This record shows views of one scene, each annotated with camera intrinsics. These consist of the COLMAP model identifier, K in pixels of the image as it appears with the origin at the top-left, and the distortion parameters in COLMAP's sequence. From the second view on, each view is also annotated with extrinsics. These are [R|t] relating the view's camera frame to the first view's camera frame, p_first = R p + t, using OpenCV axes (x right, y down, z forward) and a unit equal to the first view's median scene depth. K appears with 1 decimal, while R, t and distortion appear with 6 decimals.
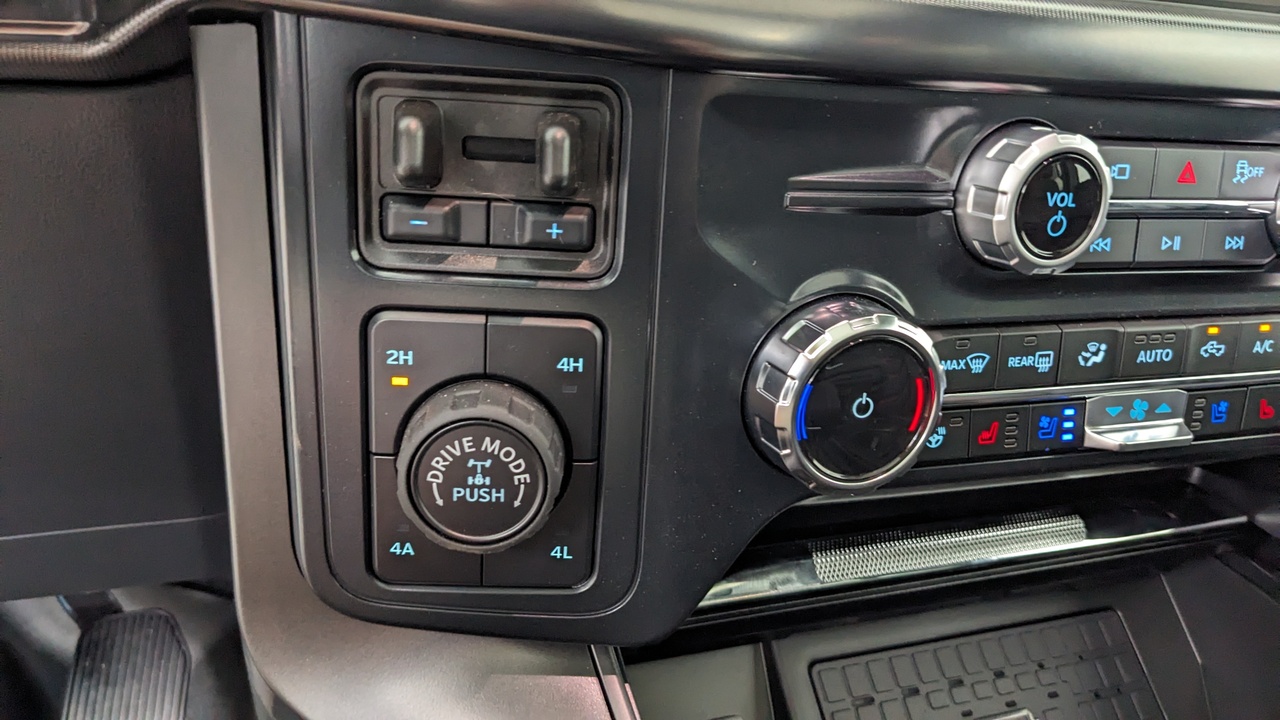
lens RADIAL K [[1019.2, 0, 640.0], [0, 1019.2, 360.0], [0, 0, 1]] dist [0.012813, -0.068756]
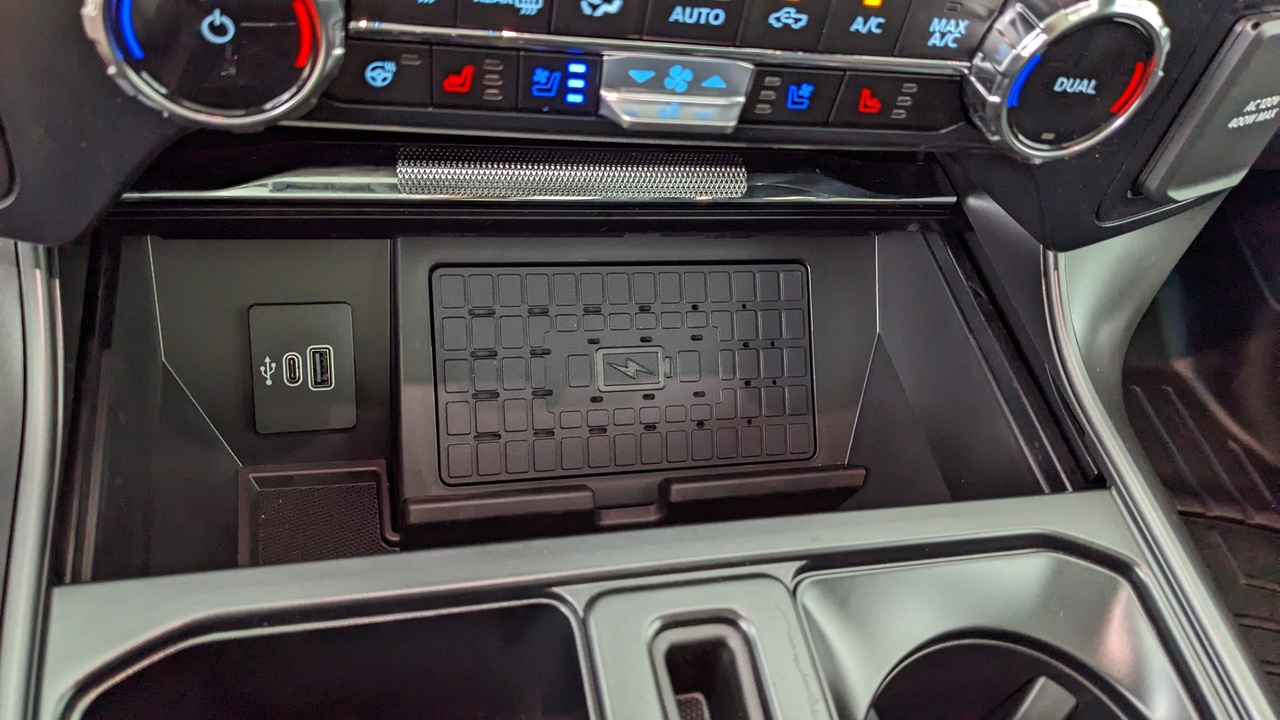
lens RADIAL K [[1029.5, 0, 638.8], [0, 1029.5, 378.0], [0, 0, 1]] dist [0.045648, -0.080927]
pose [[0.984711, 0.172850, 0.021604, 0.505484], [-0.163198, 0.872057, 0.461393, -0.126208], [0.060911, -0.457864, 0.886933, 0.153752]]
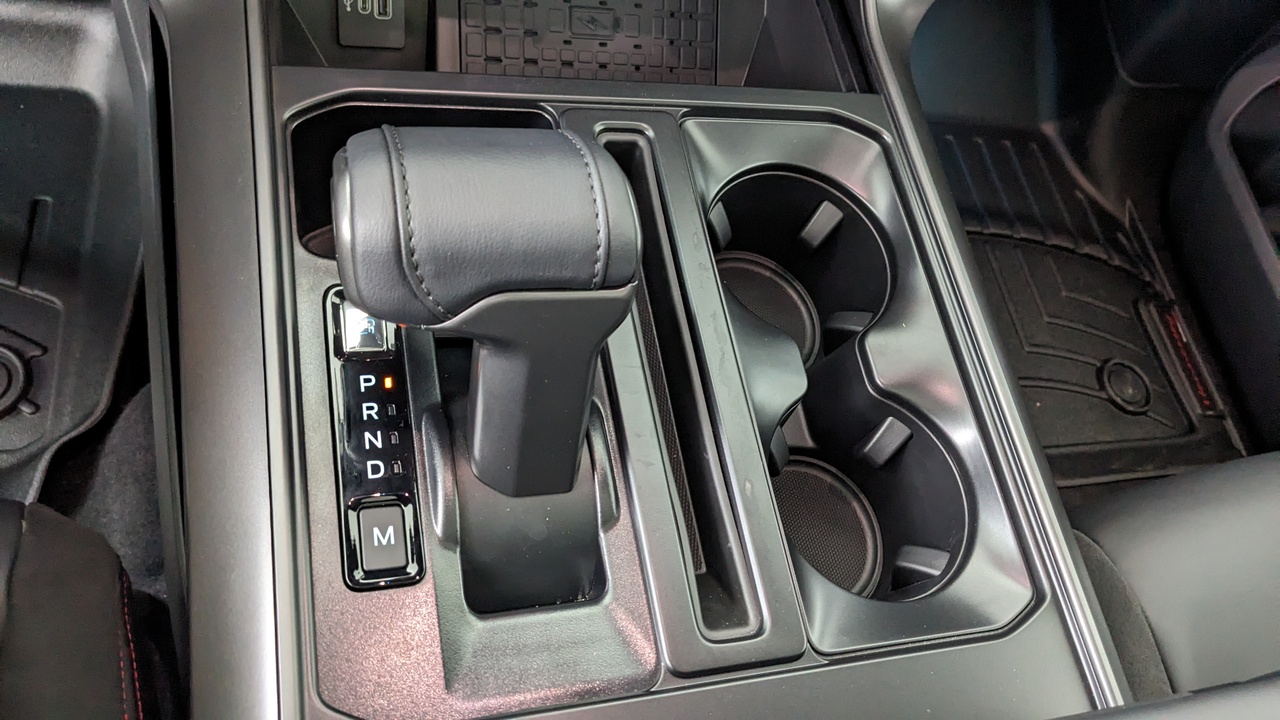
lens RADIAL K [[1019.2, 0, 640.0], [0, 1019.2, 360.0], [0, 0, 1]] dist [0.012813, -0.068756]
pose [[0.971230, 0.218057, 0.095726, 0.570850], [-0.231601, 0.771299, 0.592839, -0.200667], [0.055439, -0.597954, 0.799611, -0.652175]]
